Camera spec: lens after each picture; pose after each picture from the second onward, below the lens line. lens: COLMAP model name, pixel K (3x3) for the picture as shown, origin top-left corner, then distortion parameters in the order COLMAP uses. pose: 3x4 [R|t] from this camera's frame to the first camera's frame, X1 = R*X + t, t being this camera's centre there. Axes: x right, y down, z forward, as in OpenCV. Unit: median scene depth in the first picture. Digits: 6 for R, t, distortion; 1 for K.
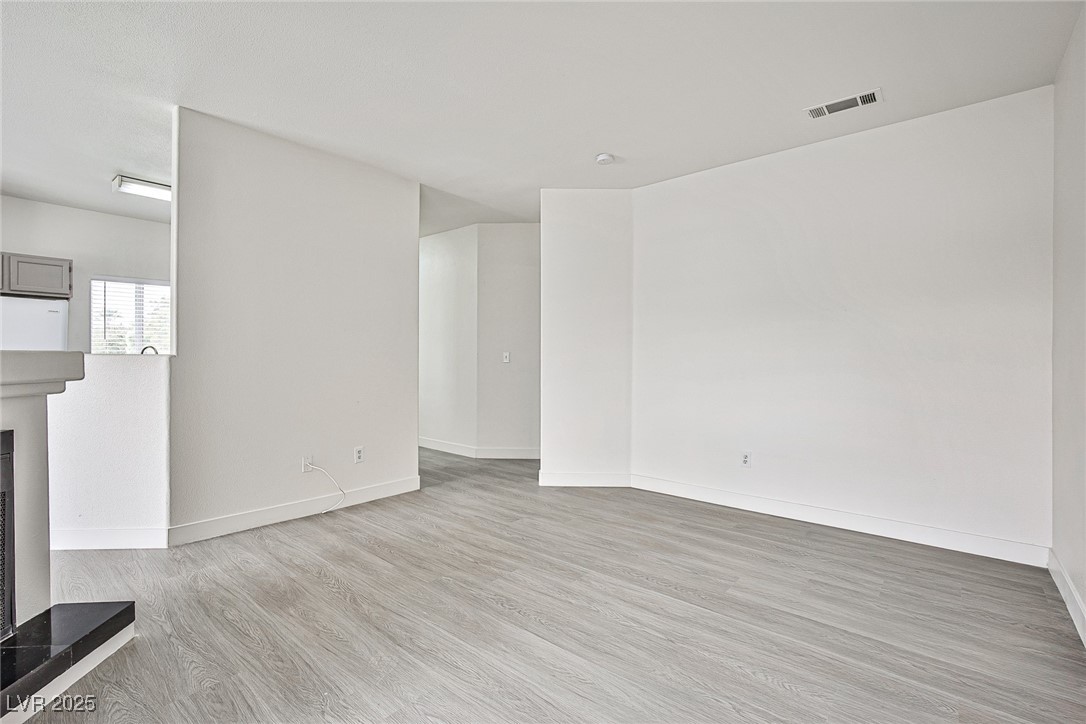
lens RADIAL K [[476.9, 0, 539.8], [0, 476.9, 358.6], [0, 0, 1]] dist [-0.010234, 0.000205]
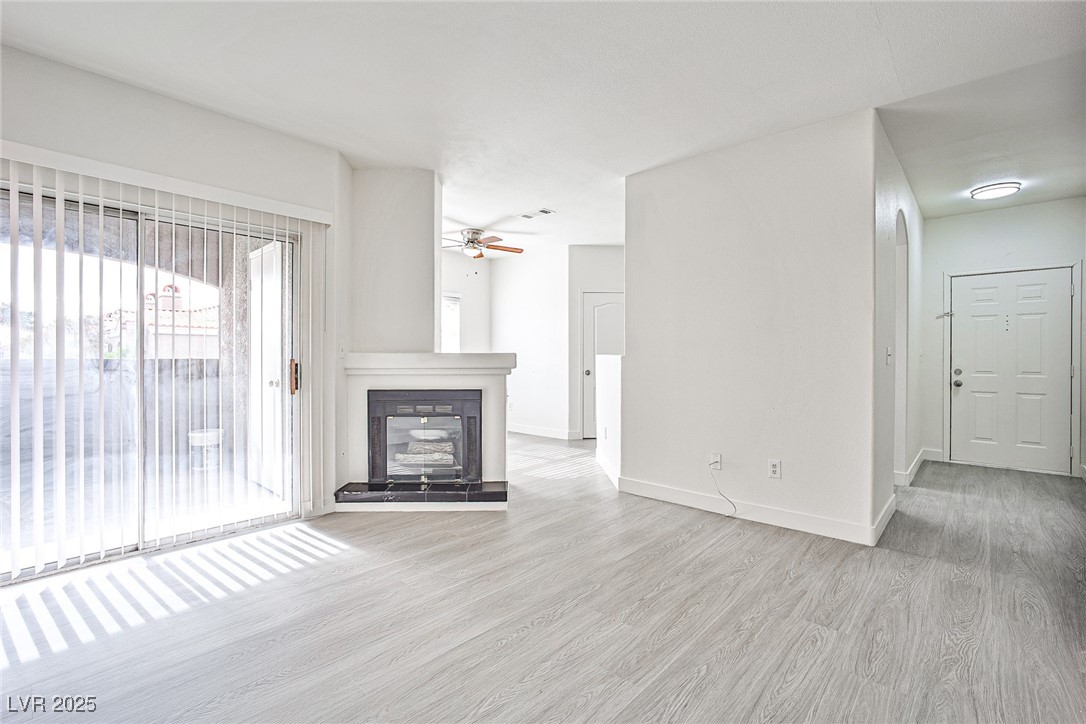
lens RADIAL K [[488.0, 0, 541.2], [0, 488.0, 358.8], [0, 0, 1]] dist [-0.031941, 0.010301]
pose [[-0.013087, 0.000916, -0.999914, 0.630653], [-0.006824, 0.999976, 0.001006, 0.003365], [0.999891, 0.006837, -0.013080, 0.724521]]
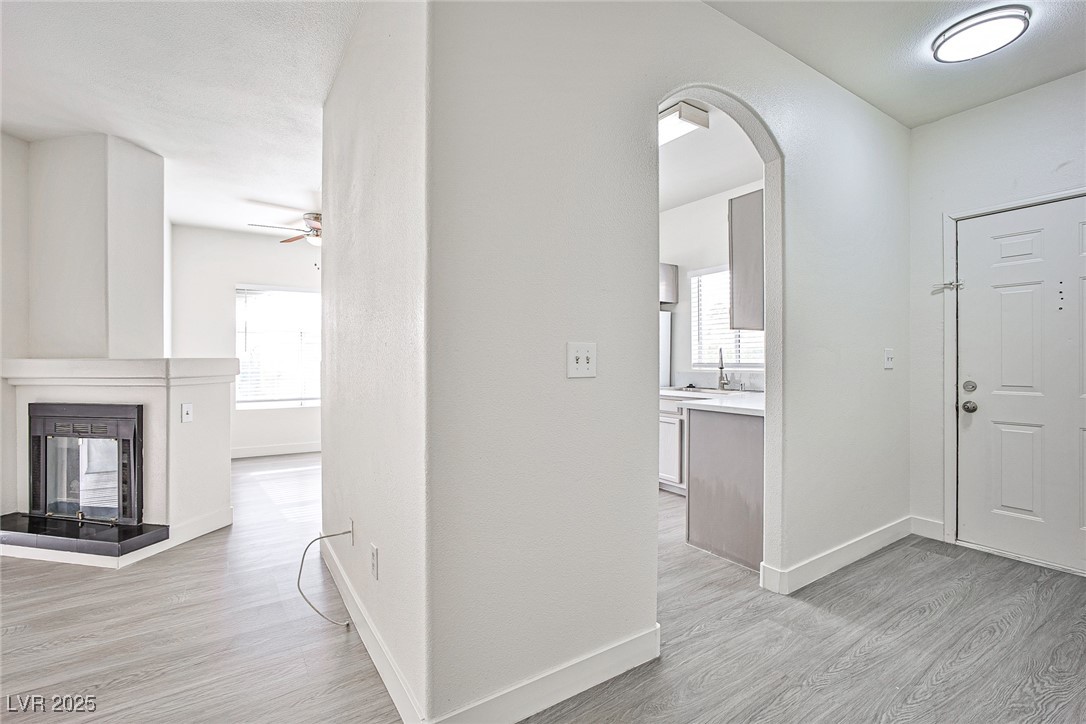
lens RADIAL K [[476.9, 0, 542.1], [0, 476.9, 361.9], [0, 0, 1]] dist [-0.010234, 0.000205]
pose [[-0.269828, 0.001679, -0.962907, 0.060876], [-0.002915, 0.999992, 0.002560, -0.007515], [0.962904, 0.003498, -0.269821, 1.608311]]
